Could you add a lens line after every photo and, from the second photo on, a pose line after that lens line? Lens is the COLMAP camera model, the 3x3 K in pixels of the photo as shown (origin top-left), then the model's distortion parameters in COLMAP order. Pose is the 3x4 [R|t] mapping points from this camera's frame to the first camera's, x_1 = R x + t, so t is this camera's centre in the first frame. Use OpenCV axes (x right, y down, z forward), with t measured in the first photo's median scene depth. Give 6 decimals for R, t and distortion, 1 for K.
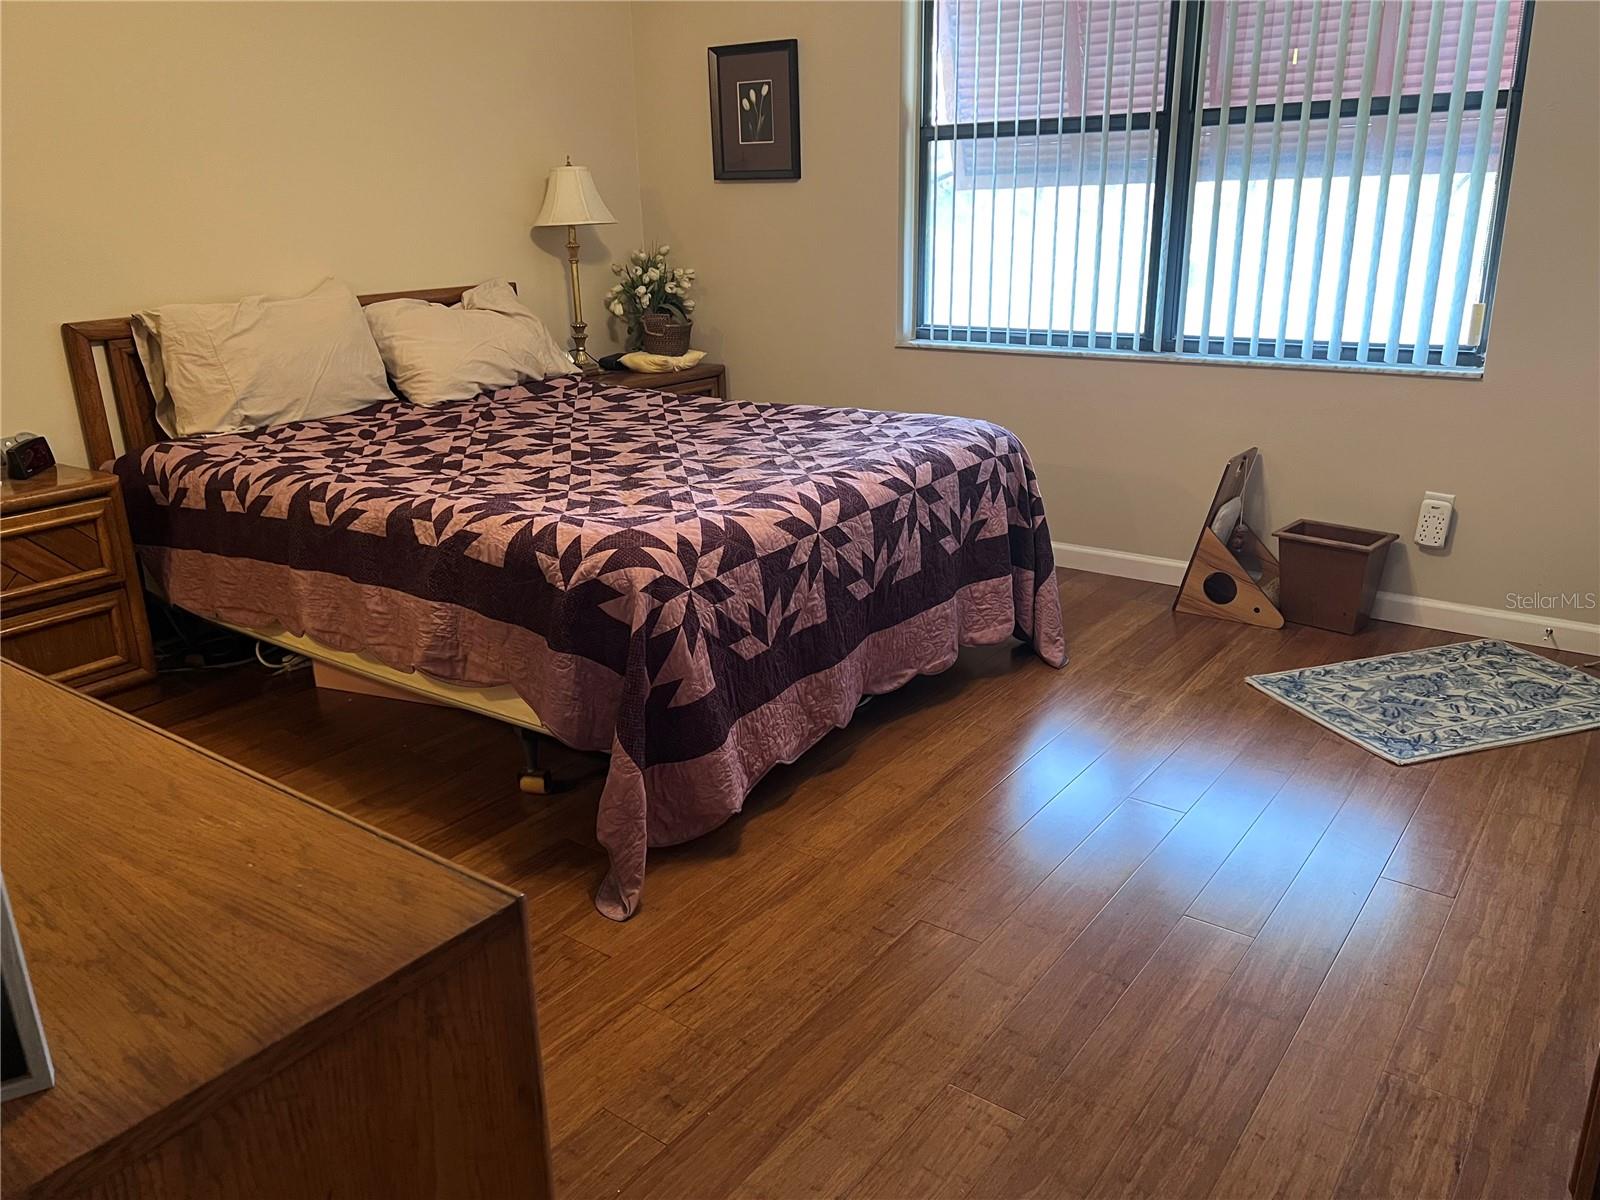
lens RADIAL K [[1201.9, 0, 798.5], [0, 1201.9, 604.0], [0, 0, 1]] dist [0.061713, -0.072105]
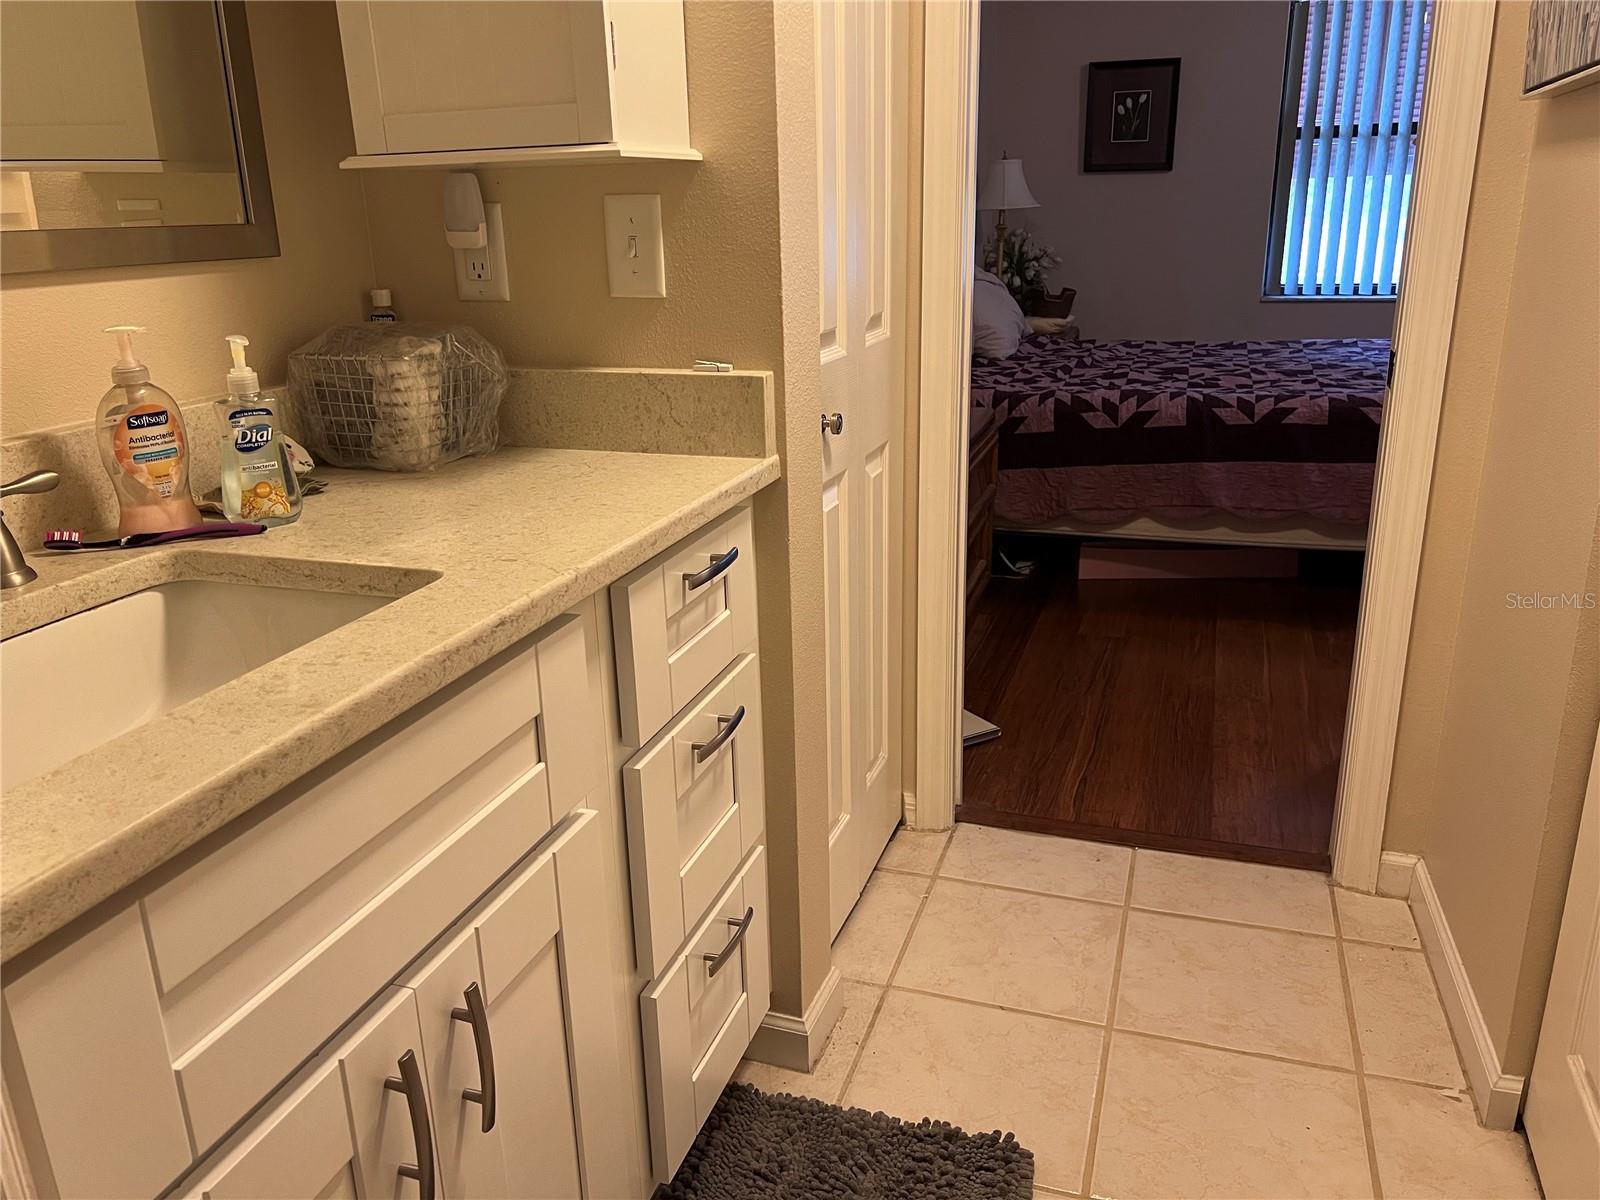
lens RADIAL K [[1201.9, 0, 798.5], [0, 1201.9, 604.0], [0, 0, 1]] dist [0.061713, -0.072105]
pose [[0.950992, -0.098009, 0.293273, -0.788290], [0.102477, 0.994735, 0.000130, 0.048788], [-0.291742, 0.029930, 0.956029, -0.055967]]
